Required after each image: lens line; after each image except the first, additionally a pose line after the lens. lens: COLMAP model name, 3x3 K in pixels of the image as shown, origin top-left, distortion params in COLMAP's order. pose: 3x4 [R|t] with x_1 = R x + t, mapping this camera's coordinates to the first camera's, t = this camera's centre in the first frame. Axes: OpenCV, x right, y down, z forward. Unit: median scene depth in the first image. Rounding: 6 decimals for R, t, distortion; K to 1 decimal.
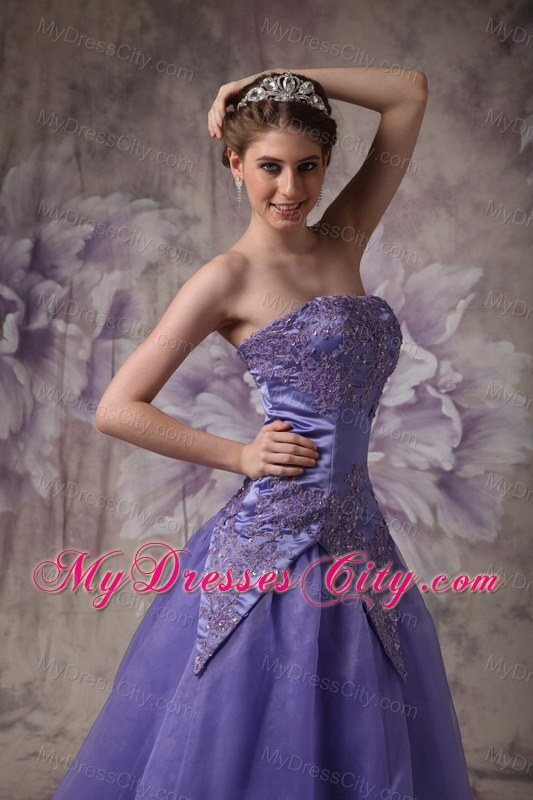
lens RADIAL K [[1794.4, 0, 272.5], [0, 1794.4, 401.8], [0, 0, 1]] dist [0.499699, 0.000000]
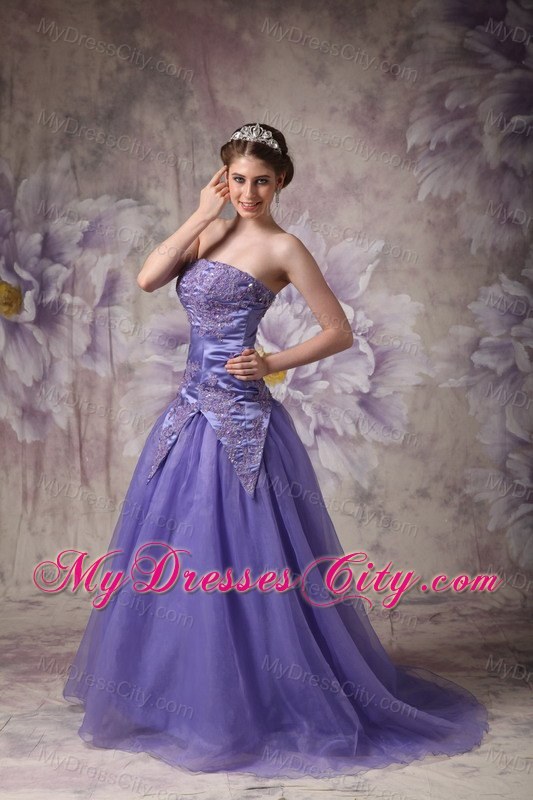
lens RADIAL K [[1794.4, 0, 272.4], [0, 1794.4, 402.0], [0, 0, 1]] dist [0.499699, 0.000000]
pose [[0.997443, -0.051804, 0.049233, -0.037536], [0.050681, 0.998431, 0.023803, 0.009467], [-0.050389, -0.021247, 0.998504, -0.324838]]
